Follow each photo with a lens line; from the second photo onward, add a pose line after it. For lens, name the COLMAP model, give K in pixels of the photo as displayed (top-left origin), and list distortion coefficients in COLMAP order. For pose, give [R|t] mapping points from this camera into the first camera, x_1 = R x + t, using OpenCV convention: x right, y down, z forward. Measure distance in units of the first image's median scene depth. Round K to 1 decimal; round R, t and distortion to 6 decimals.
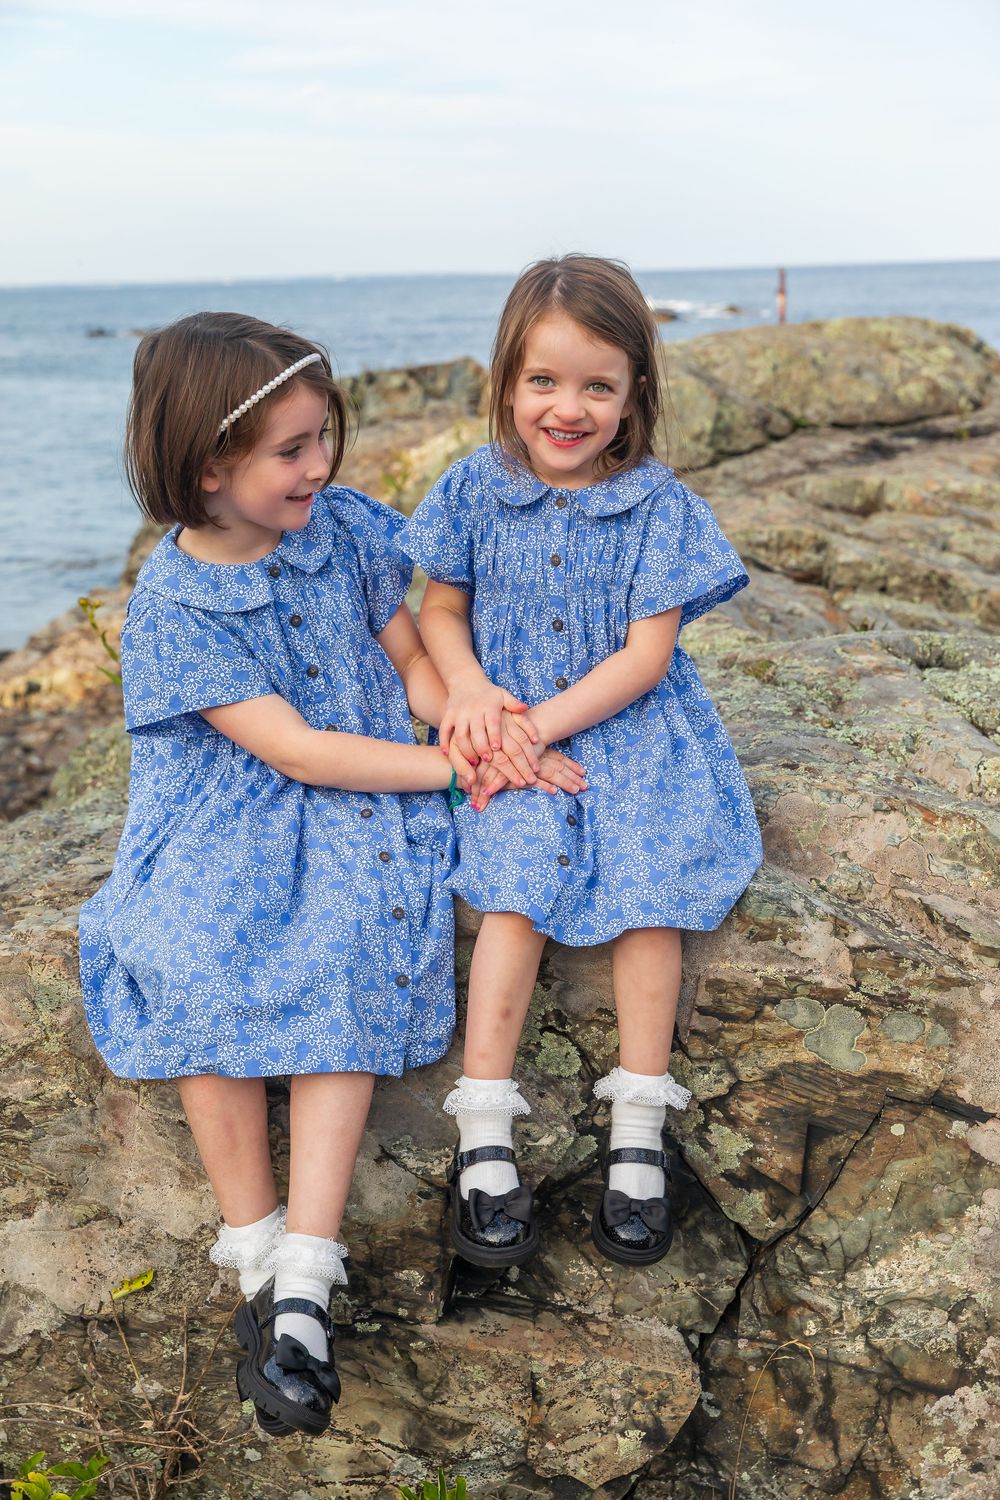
lens RADIAL K [[2015.4, 0, 505.7], [0, 2015.4, 762.0], [0, 0, 1]] dist [0.012801, 0.000000]
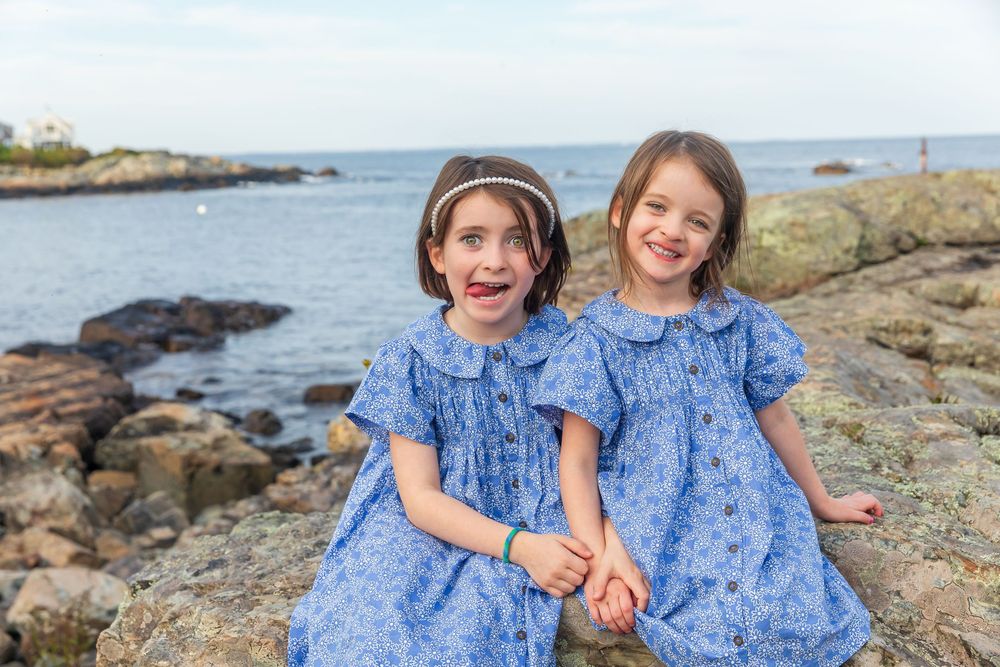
lens RADIAL K [[1343.6, 0, 499.9], [0, 1343.6, 343.6], [0, 0, 1]] dist [0.012801, 0.000000]
pose [[0.985796, 0.026647, -0.165820, 0.026879], [-0.041038, 0.995623, -0.083973, -0.011835], [0.162856, 0.089585, 0.982574, 0.061984]]
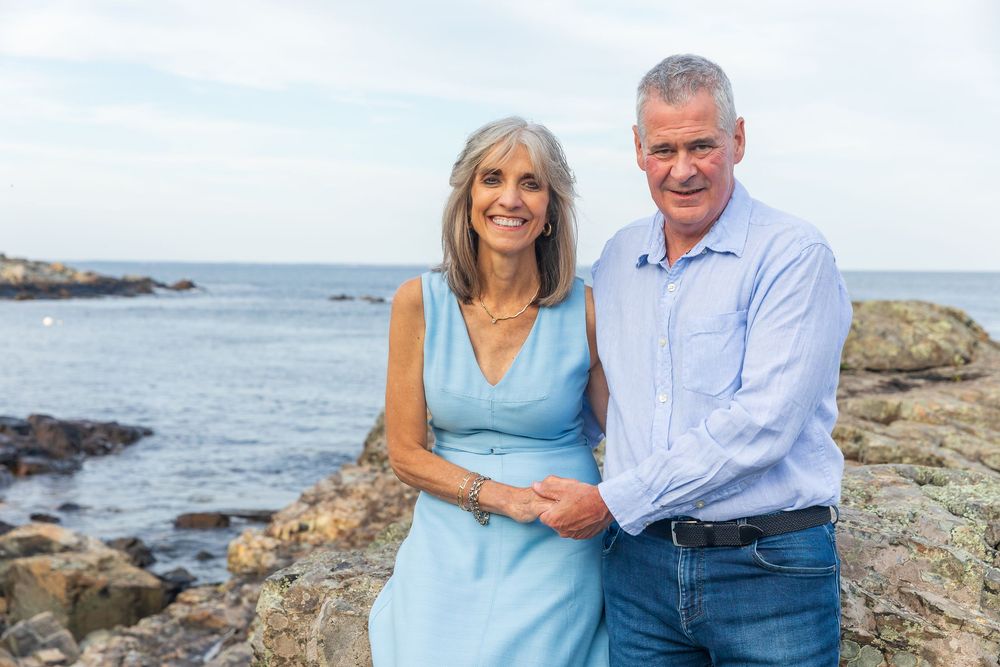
lens RADIAL K [[1455.6, 0, 507.0], [0, 1455.6, 329.4], [0, 0, 1]] dist [0.017580, 0.000000]
pose [[0.995570, 0.042441, -0.083905, -0.023088], [-0.057728, 0.980253, -0.189136, 0.044821], [0.074221, 0.193142, 0.978360, -0.138899]]
